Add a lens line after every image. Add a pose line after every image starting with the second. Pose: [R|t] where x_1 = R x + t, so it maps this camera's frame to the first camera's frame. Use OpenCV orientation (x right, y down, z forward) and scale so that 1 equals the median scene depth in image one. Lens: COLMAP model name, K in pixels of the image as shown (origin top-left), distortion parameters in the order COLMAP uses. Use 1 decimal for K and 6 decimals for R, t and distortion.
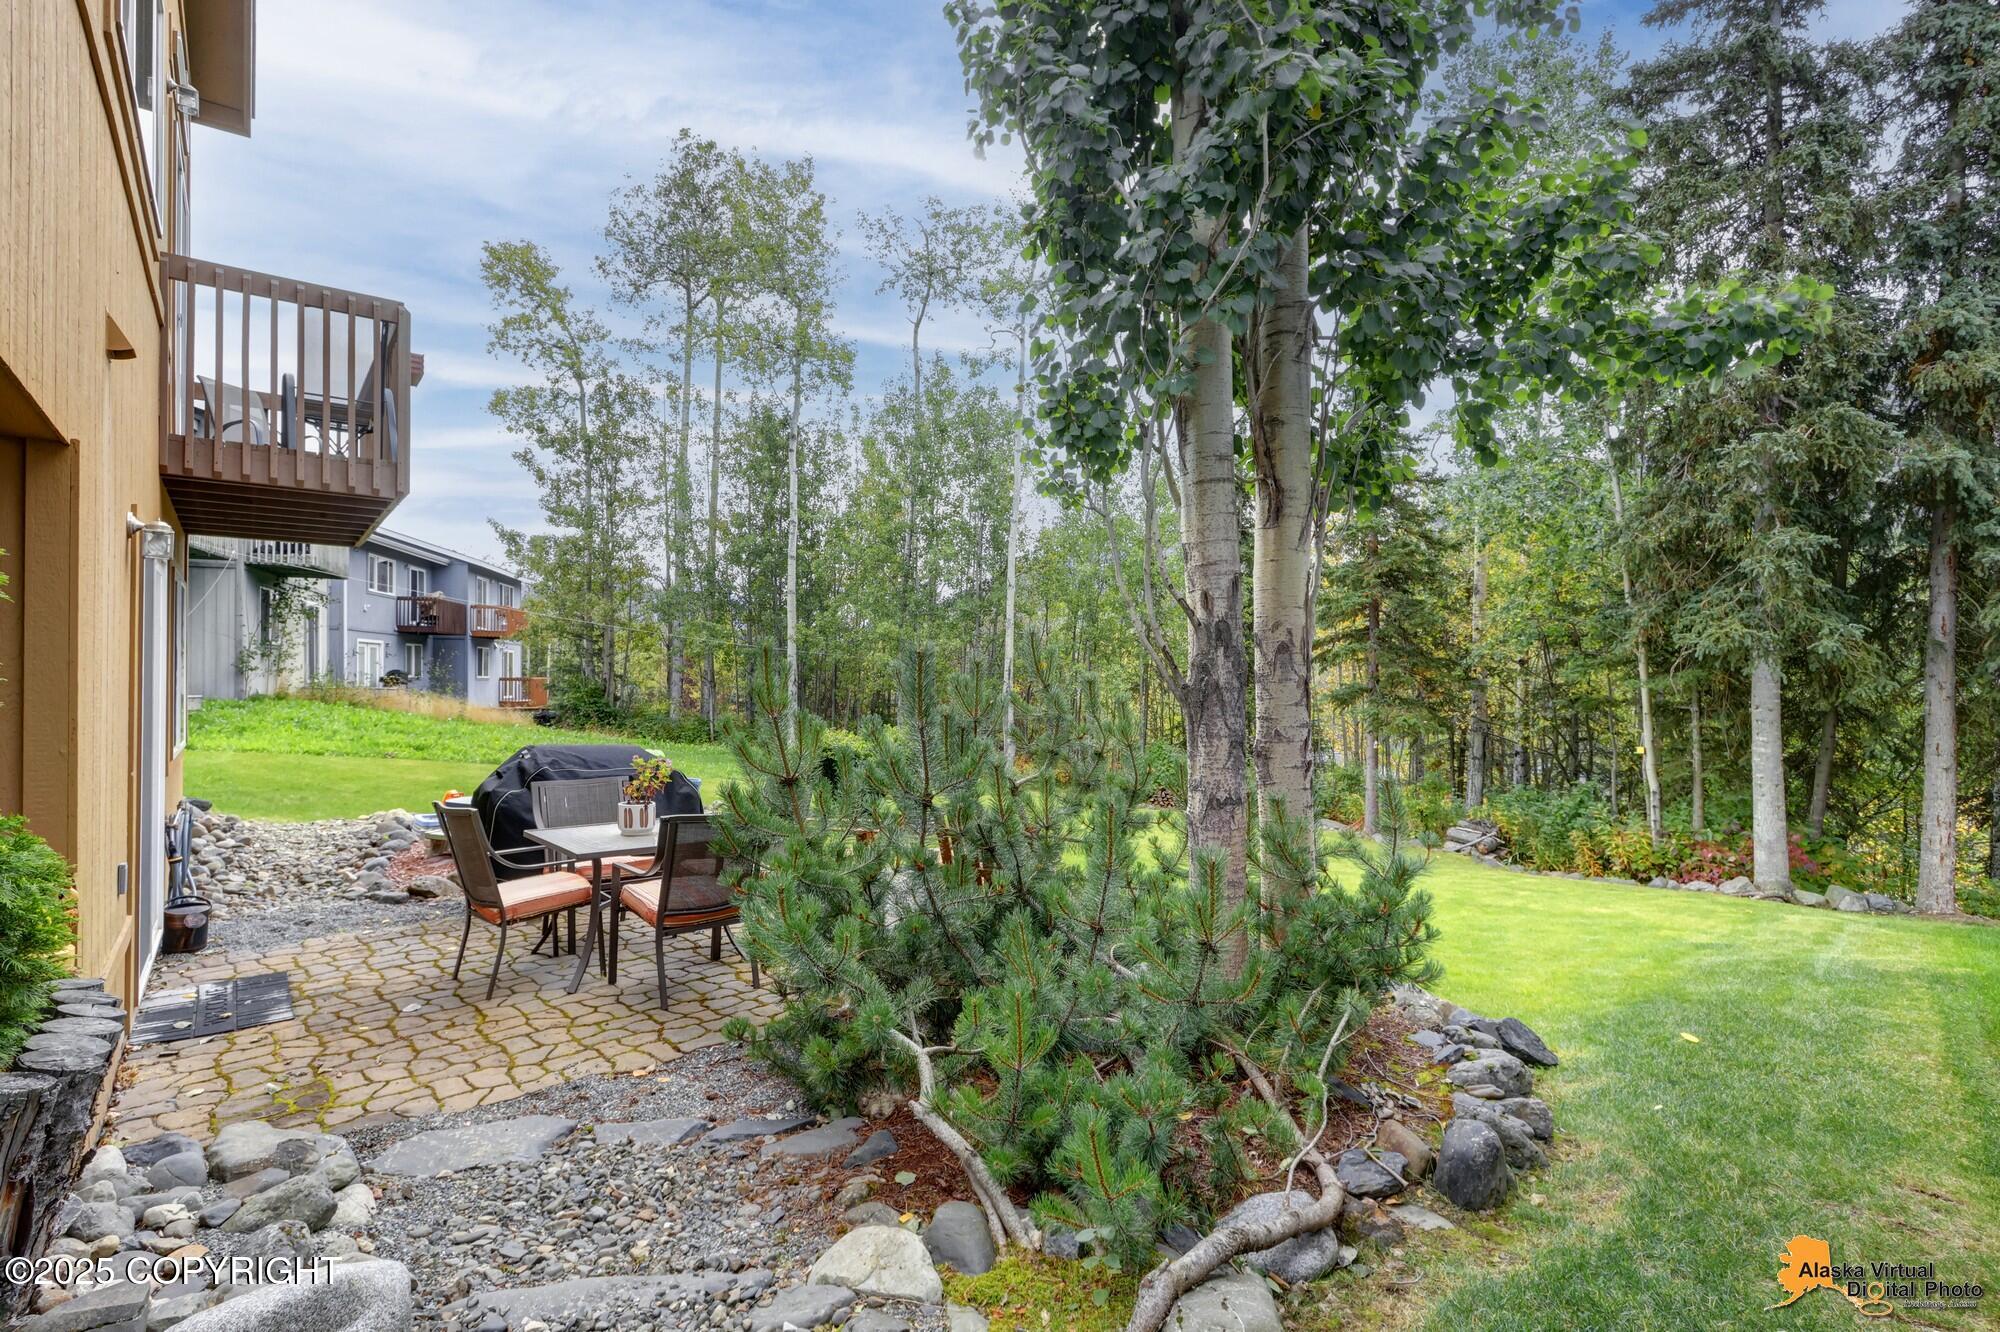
lens RADIAL K [[896.3, 0, 1001.4], [0, 896.3, 725.7], [0, 0, 1]] dist [0.002314, 0.000061]
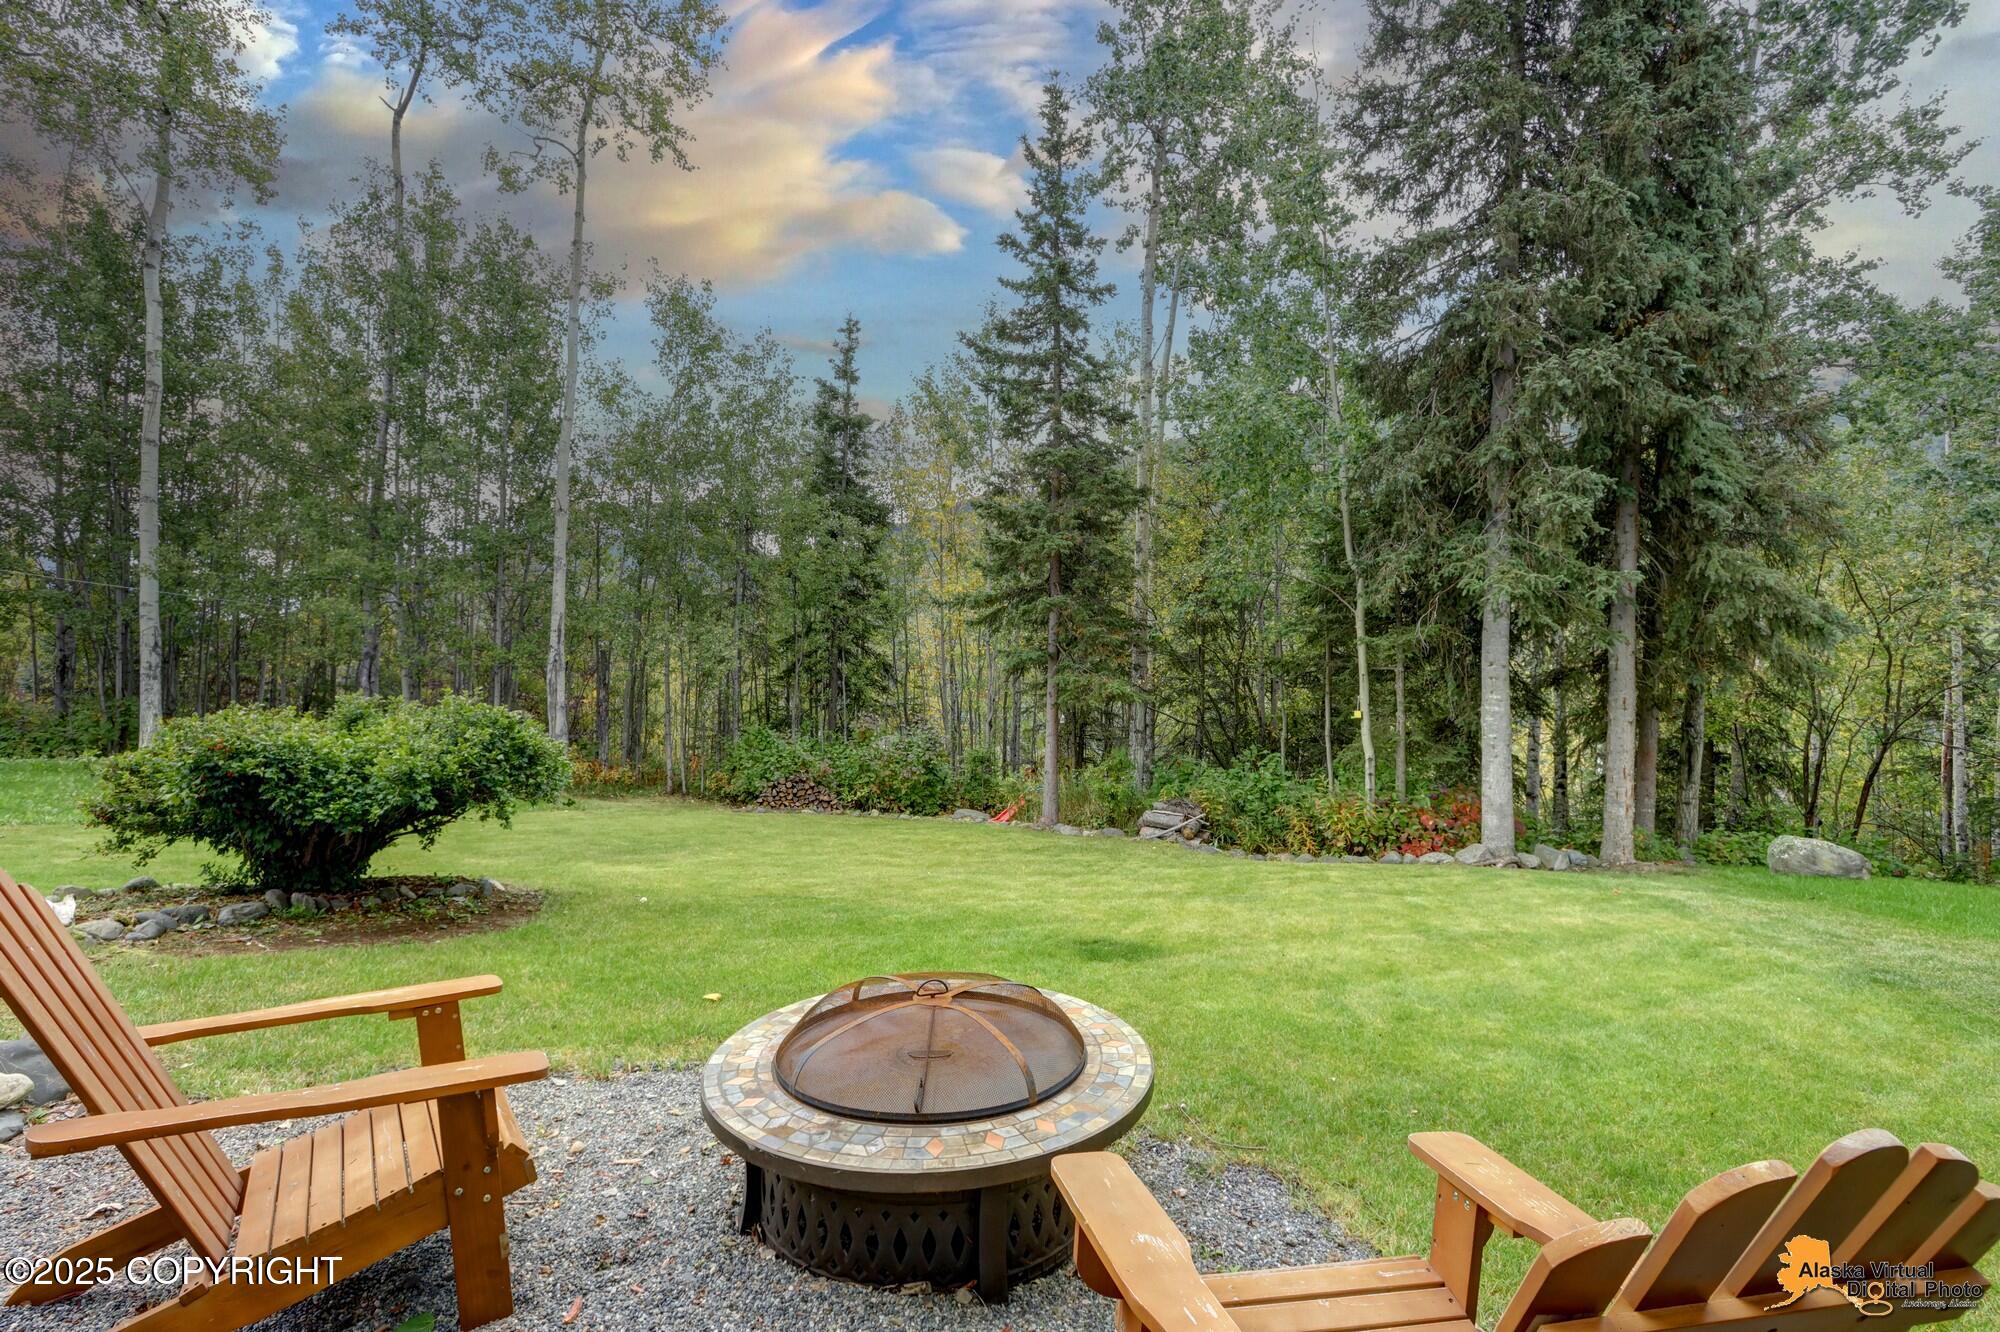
lens RADIAL K [[899.1, 0, 973.4], [0, 899.1, 680.9], [0, 0, 1]] dist [-0.000122, -0.000247]
pose [[0.871579, -0.005935, 0.490219, -0.043474], [0.023831, 0.999258, -0.030272, 0.005647], [-0.489676, 0.038067, 0.871073, 0.187714]]
